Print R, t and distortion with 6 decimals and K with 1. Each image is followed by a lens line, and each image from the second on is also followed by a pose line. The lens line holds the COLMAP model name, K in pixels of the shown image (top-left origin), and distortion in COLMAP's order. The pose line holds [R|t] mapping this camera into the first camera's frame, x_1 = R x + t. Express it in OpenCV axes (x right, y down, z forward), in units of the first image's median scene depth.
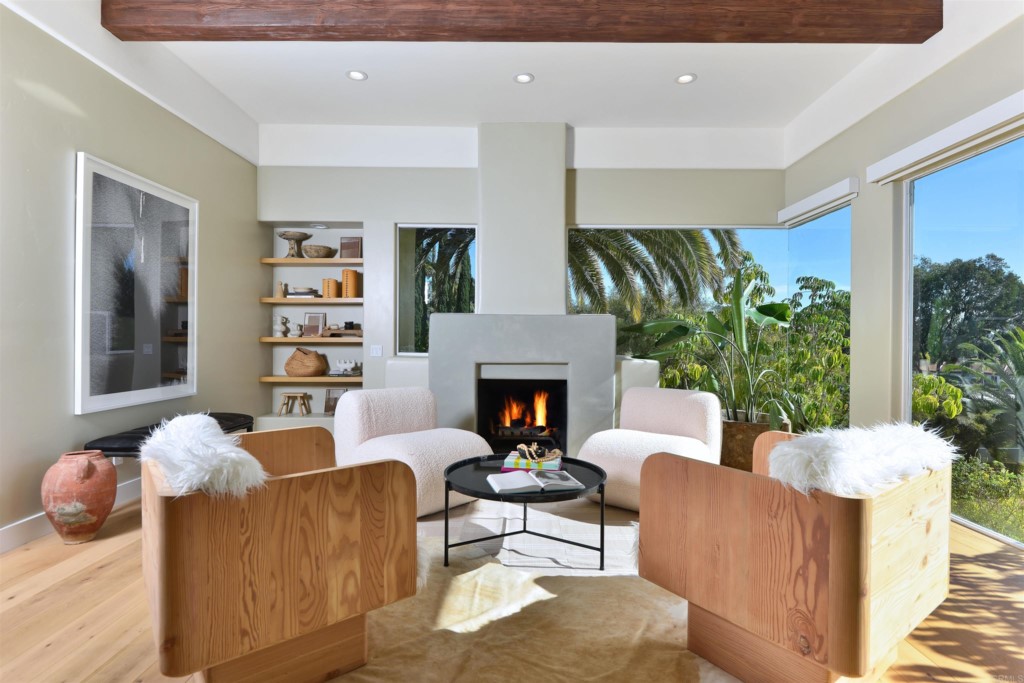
lens RADIAL K [[533.9, 0, 513.5], [0, 533.9, 342.0], [0, 0, 1]] dist [-0.001006, 0.000212]
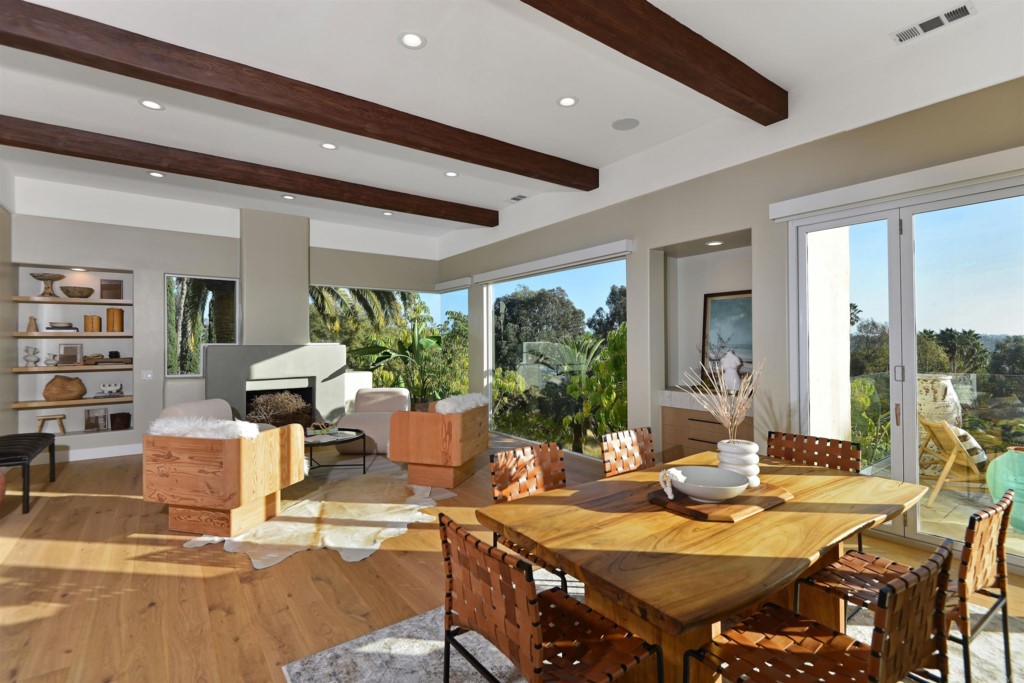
lens RADIAL K [[479.6, 0, 515.2], [0, 479.6, 341.0], [0, 0, 1]] dist [-0.001491, -0.000236]
pose [[0.810282, -0.012097, 0.585915, -0.201229], [0.017029, 0.999851, -0.002907, -0.042179], [-0.585792, 0.012333, 0.810367, -0.400019]]
